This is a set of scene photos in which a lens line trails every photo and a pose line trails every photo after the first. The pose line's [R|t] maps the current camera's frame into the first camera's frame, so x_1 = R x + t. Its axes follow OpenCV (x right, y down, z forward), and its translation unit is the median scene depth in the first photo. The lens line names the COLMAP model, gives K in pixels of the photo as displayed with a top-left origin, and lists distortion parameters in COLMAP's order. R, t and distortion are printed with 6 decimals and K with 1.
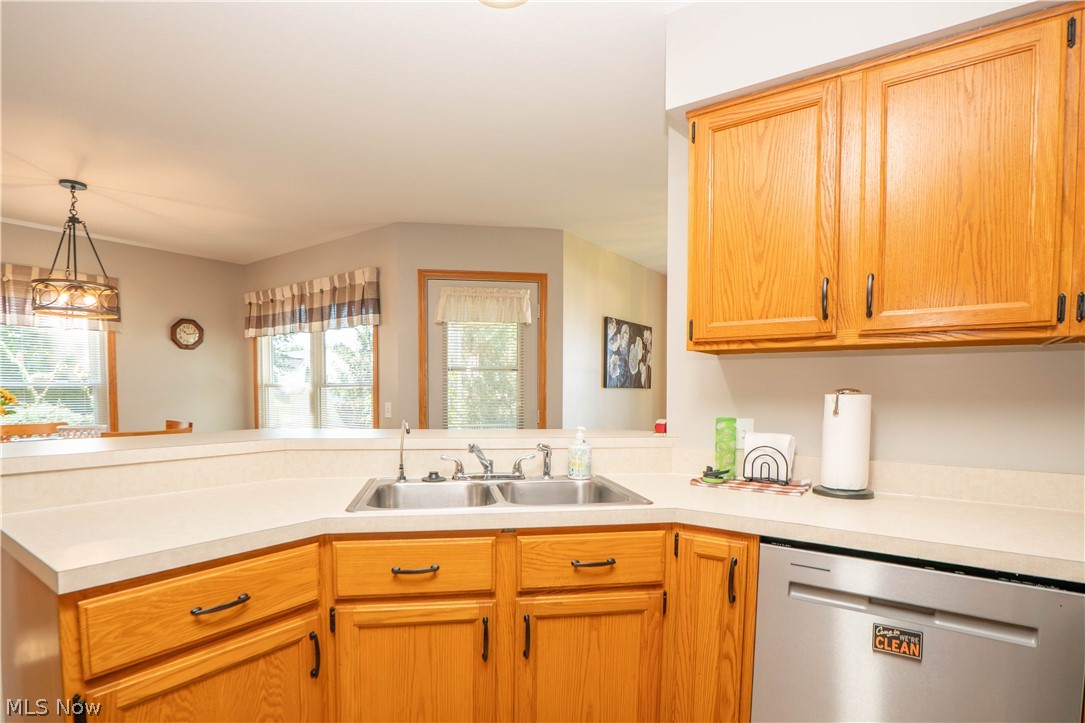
lens RADIAL K [[543.0, 0, 525.0], [0, 543.0, 419.0], [0, 0, 1]] dist [-0.026525, 0.000110]
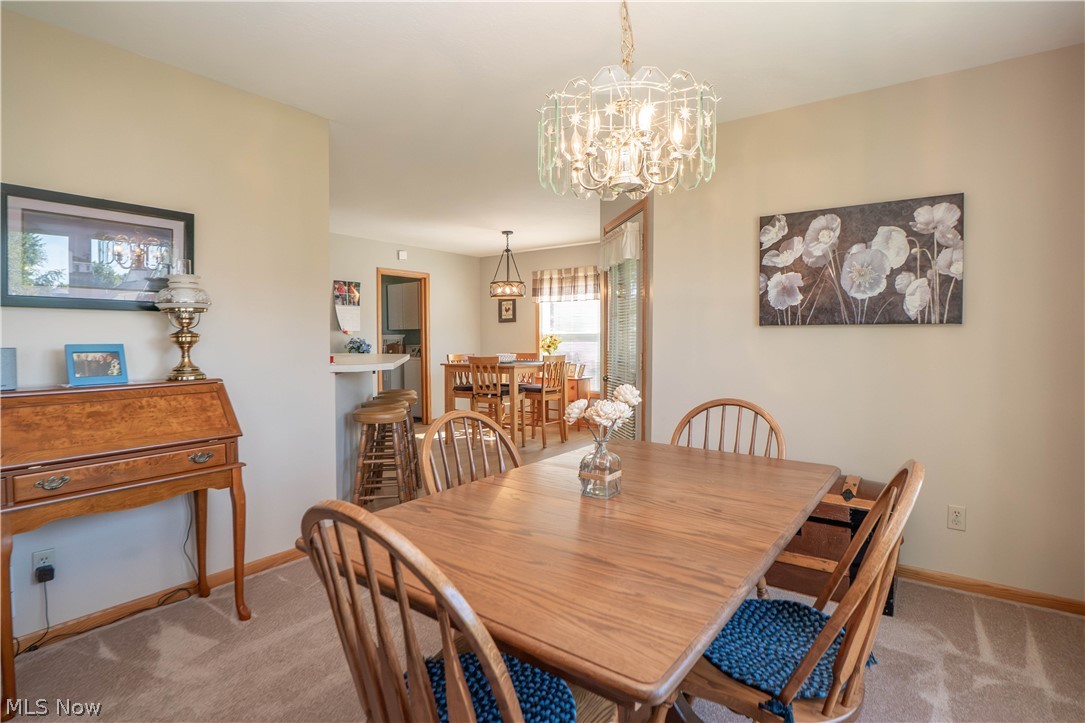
lens RADIAL K [[536.4, 0, 524.0], [0, 536.4, 358.6], [0, 0, 1]] dist [-0.037138, 0.000638]
pose [[0.005667, 0.034868, -0.999376, 1.152727], [-0.046454, 0.998322, 0.034568, -0.040272], [0.998904, 0.046229, 0.007277, 1.047821]]
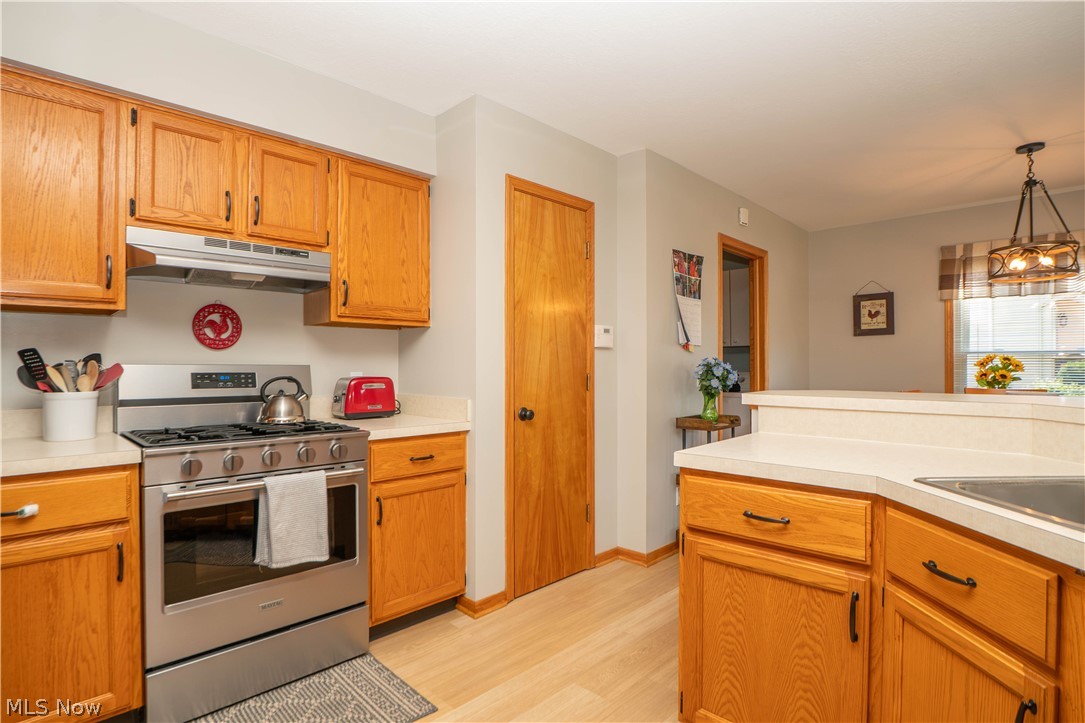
lens RADIAL K [[554.6, 0, 528.7], [0, 554.6, 365.3], [0, 0, 1]] dist [-0.033326, 0.002017]
pose [[-0.143364, -0.003571, -0.989664, 0.271344], [-0.051523, 0.998664, 0.003860, 0.009044], [0.988328, 0.051544, -0.143357, 0.230962]]
